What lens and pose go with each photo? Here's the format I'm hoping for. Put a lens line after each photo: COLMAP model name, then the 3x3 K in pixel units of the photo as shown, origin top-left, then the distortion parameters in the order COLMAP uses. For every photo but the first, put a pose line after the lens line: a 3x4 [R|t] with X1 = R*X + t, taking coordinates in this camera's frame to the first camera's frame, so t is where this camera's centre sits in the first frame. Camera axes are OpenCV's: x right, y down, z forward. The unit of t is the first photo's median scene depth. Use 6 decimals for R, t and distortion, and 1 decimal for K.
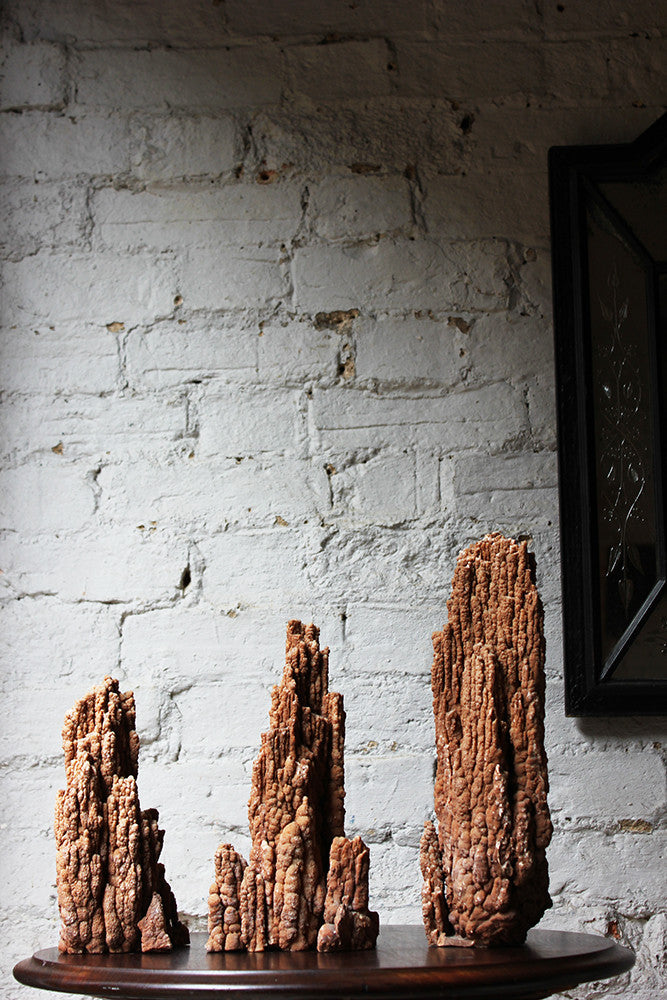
lens RADIAL K [[1925.6, 0, 334.6], [0, 1925.6, 525.0], [0, 0, 1]] dist [0.097887, 0.005049]
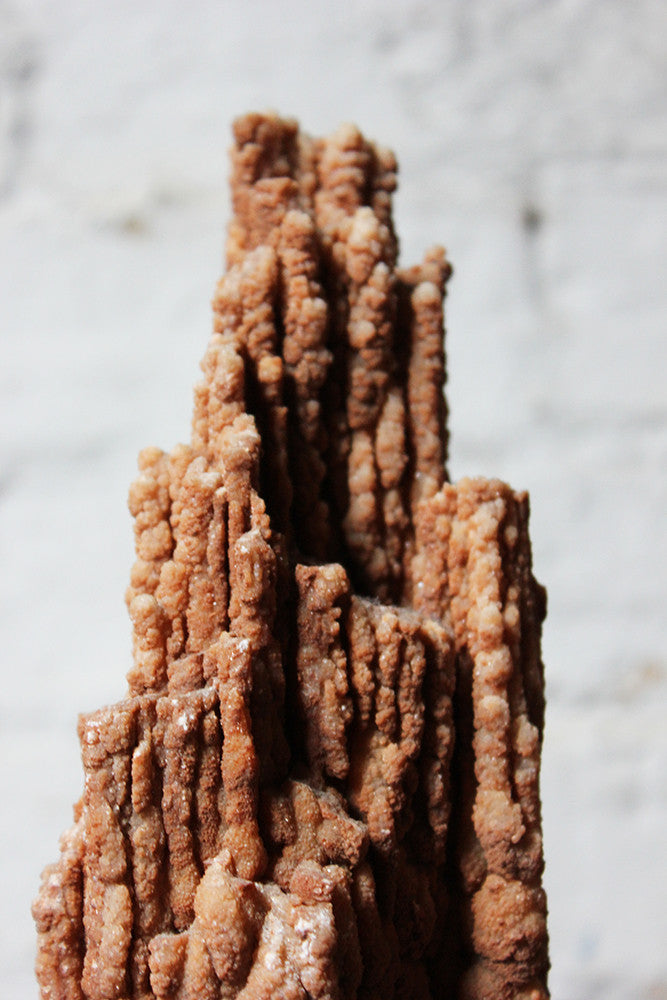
lens RADIAL K [[2333.4, 0, 338.1], [0, 2333.4, 532.5], [0, 0, 1]] dist [0.065602, 0.201607]
pose [[0.995516, -0.034631, -0.088023, 0.006121], [0.042557, 0.995048, 0.089821, 0.072933], [0.084476, -0.093164, 0.992061, 0.794965]]
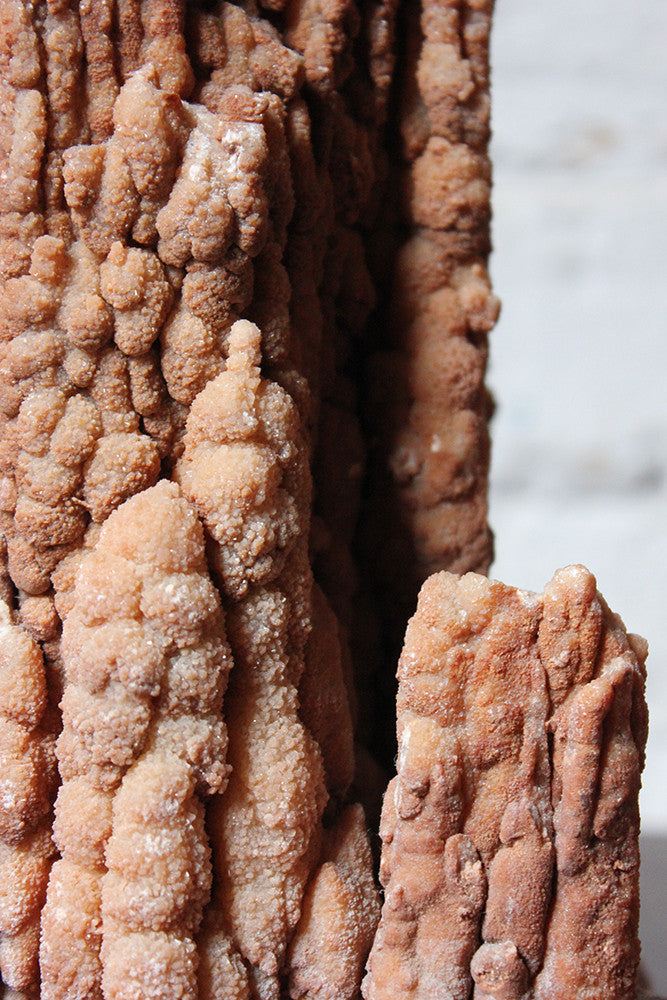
lens RADIAL K [[2333.4, 0, 338.1], [0, 2333.4, 532.5], [0, 0, 1]] dist [0.065602, 0.201607]
pose [[0.998121, 0.005840, -0.060987, 0.004190], [0.007560, 0.976098, 0.217201, 0.115155], [0.060798, -0.217254, 0.974220, 0.804053]]
